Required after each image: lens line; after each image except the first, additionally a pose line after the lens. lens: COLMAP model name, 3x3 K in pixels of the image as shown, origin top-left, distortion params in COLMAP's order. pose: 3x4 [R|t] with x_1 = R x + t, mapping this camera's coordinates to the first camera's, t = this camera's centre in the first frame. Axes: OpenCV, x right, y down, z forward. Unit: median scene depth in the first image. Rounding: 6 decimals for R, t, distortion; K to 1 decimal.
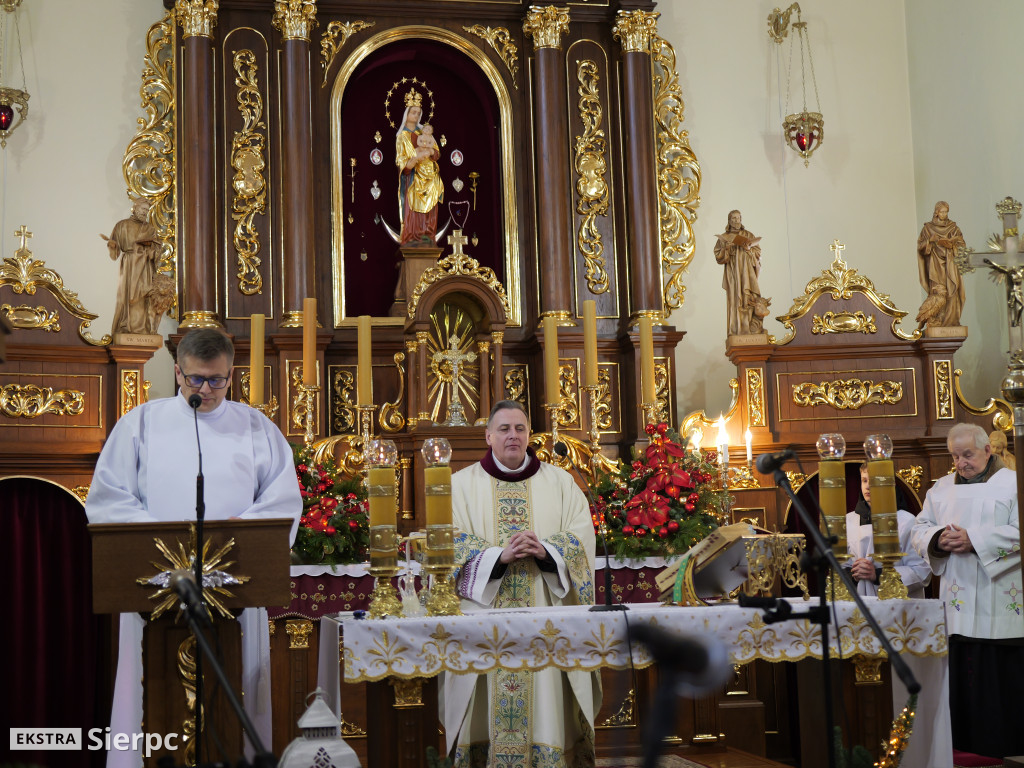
lens RADIAL K [[1547.0, 0, 509.7], [0, 1547.0, 388.4], [0, 0, 1]] dist [0.016227, 0.017863]
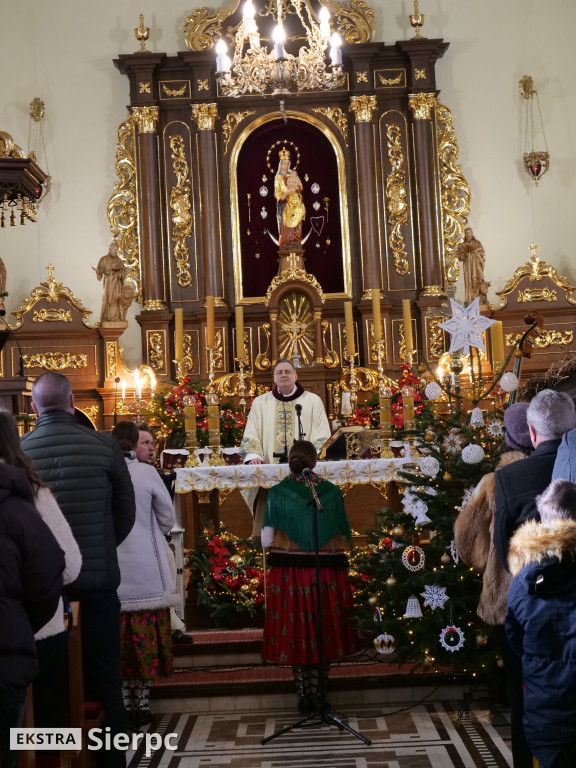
lens RADIAL K [[1943.5, 0, 289.5], [0, 1943.5, 381.6], [0, 0, 1]] dist [0.029694, -0.123547]
pose [[0.979910, -0.023428, -0.198061, 0.364330], [0.038246, 0.996720, 0.071323, -0.107717], [0.195740, -0.077466, 0.977591, -1.052785]]
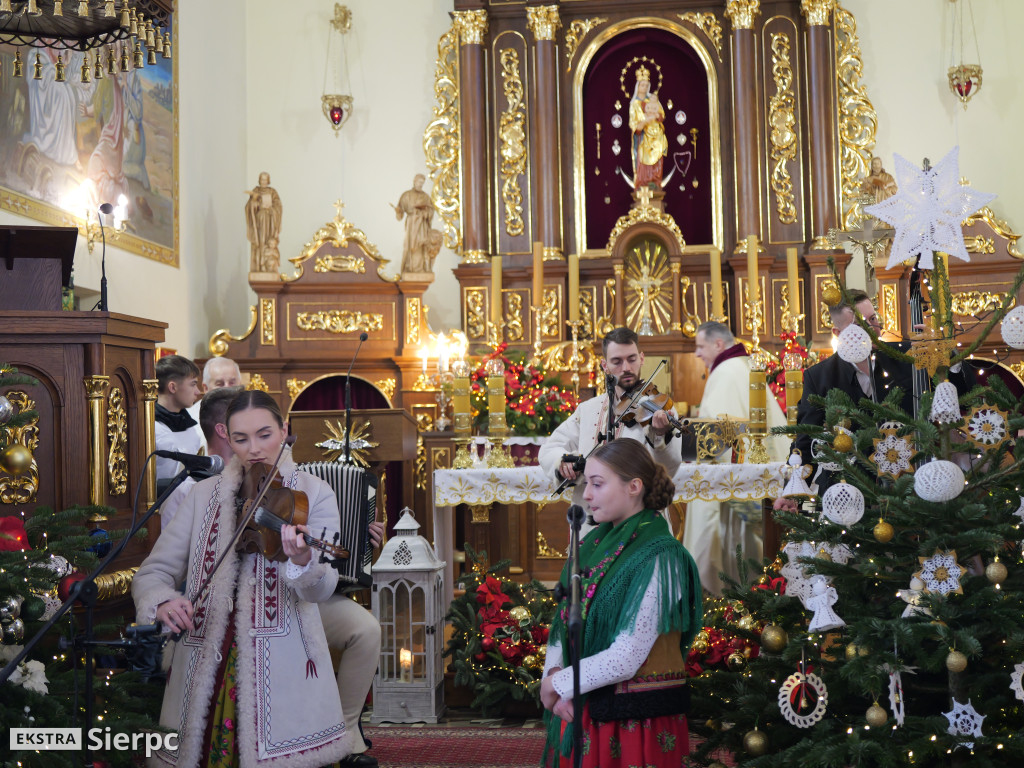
lens RADIAL K [[1529.9, 0, 508.1], [0, 1529.9, 395.6], [0, 0, 1]] dist [0.010341, 0.003432]
pose [[0.949736, 0.001656, -0.313047, 0.251438], [0.025419, 0.996276, 0.082387, -0.033263], [0.312018, -0.086204, 0.946157, -0.276081]]
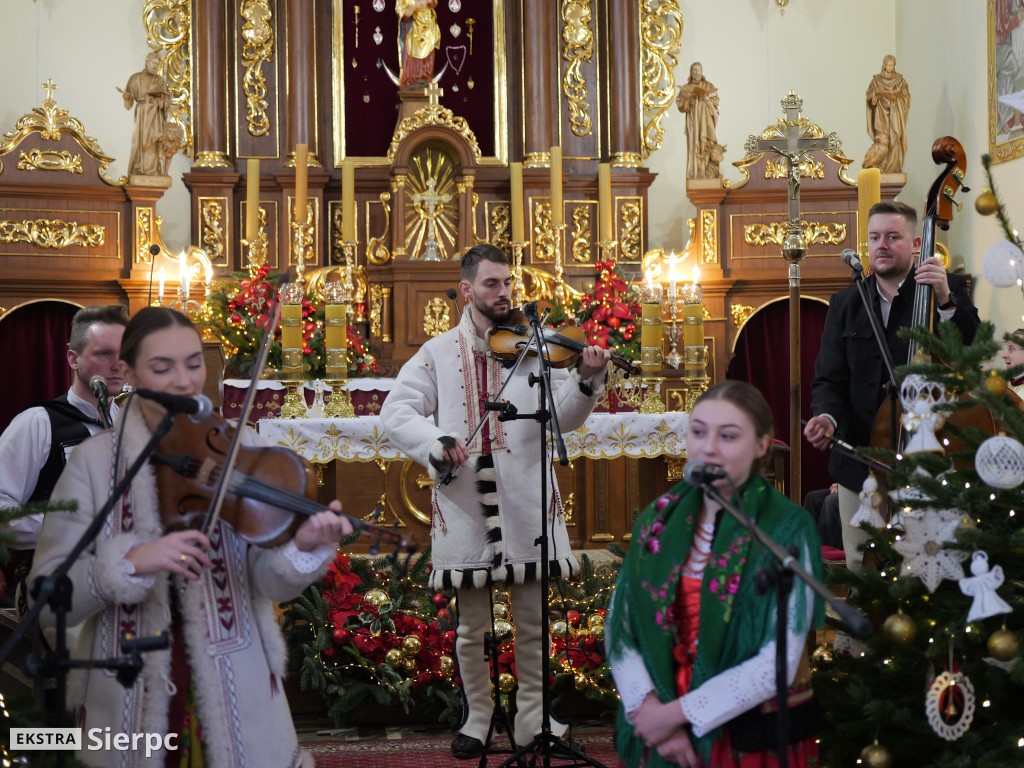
lens RADIAL K [[1730.6, 0, 514.4], [0, 1730.6, 388.7], [0, 0, 1]] dist [0.021454, 0.010994]
pose [[0.996874, 0.019703, -0.076514, 0.116400], [-0.010956, 0.993523, 0.113104, -0.024296], [0.078247, -0.111912, 0.990633, -0.235482]]
